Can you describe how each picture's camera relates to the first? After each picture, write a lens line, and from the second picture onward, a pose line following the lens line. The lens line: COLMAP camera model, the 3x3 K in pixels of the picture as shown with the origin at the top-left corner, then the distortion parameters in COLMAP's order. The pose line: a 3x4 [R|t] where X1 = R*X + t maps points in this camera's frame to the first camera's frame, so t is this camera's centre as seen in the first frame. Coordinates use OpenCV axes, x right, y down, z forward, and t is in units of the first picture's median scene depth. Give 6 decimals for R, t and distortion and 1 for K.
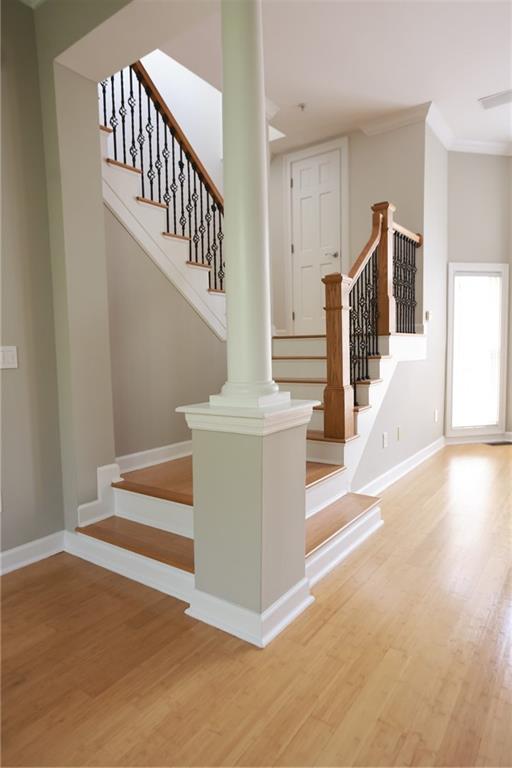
lens RADIAL K [[455.3, 0, 257.2], [0, 455.3, 382.4], [0, 0, 1]] dist [0.007160, 0.001914]
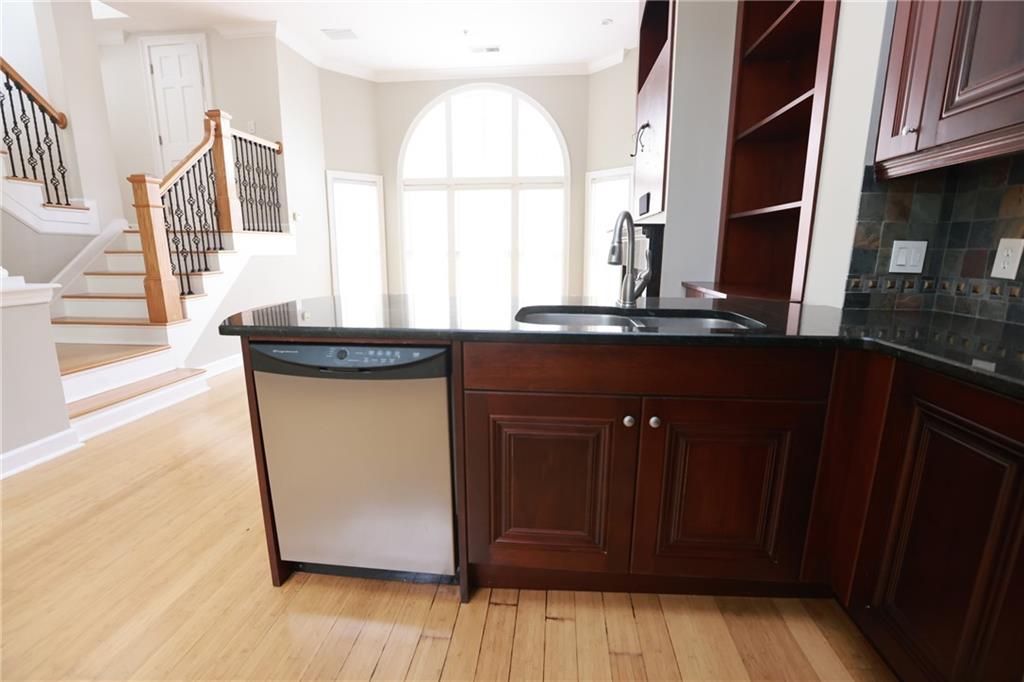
lens RADIAL K [[454.6, 0, 508.1], [0, 454.6, 338.9], [0, 0, 1]] dist [-0.017532, 0.000402]
pose [[0.871042, -0.078284, 0.484930, 0.321837], [0.017900, 0.991622, 0.127929, 0.028513], [-0.490882, -0.102751, 0.865145, -0.344022]]
